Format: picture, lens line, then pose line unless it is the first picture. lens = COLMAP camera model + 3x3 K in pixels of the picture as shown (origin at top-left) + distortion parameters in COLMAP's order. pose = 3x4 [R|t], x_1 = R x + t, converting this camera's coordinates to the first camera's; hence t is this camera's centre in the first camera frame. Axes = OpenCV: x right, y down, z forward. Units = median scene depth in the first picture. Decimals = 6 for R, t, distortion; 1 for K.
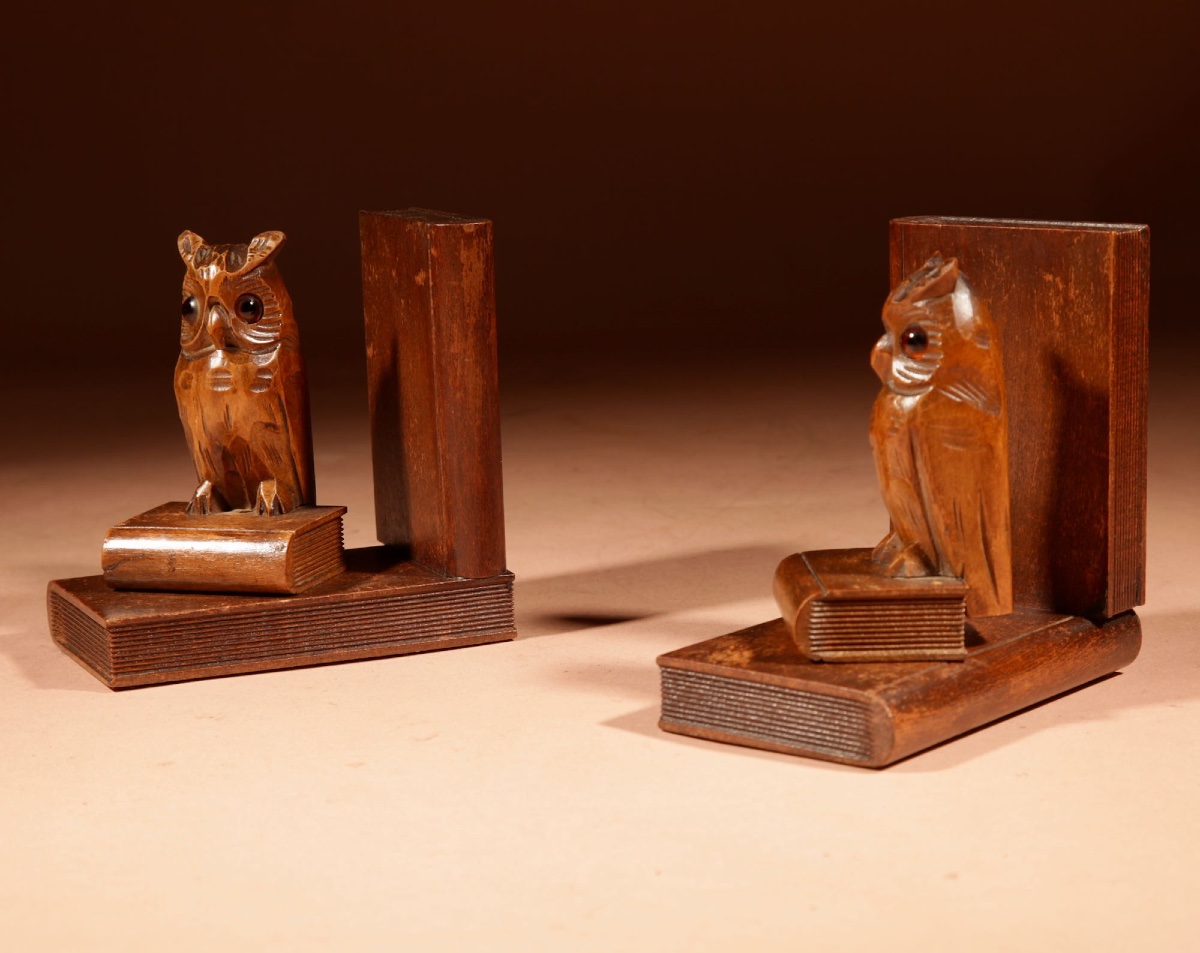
lens RADIAL K [[2921.8, 0, 605.6], [0, 2921.8, 478.4], [0, 0, 1]] dist [0.168868, 0.000000]
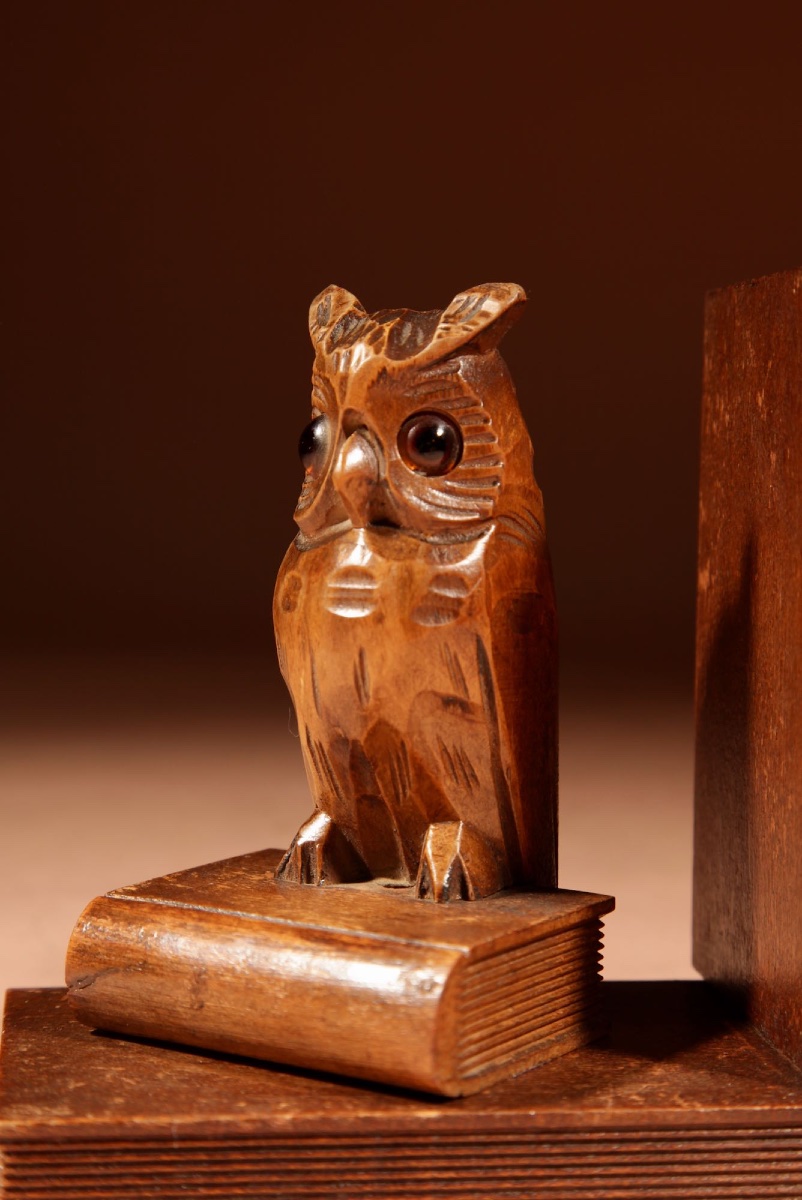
lens RADIAL K [[2285.9, 0, 403.6], [0, 2285.9, 609.3], [0, 0, 1]] dist [0.108364, 0.000000]
pose [[0.963892, 0.069150, -0.257158, -0.032066], [-0.092221, 0.992620, -0.078751, -0.003748], [0.249814, 0.099622, 0.963155, 0.656184]]
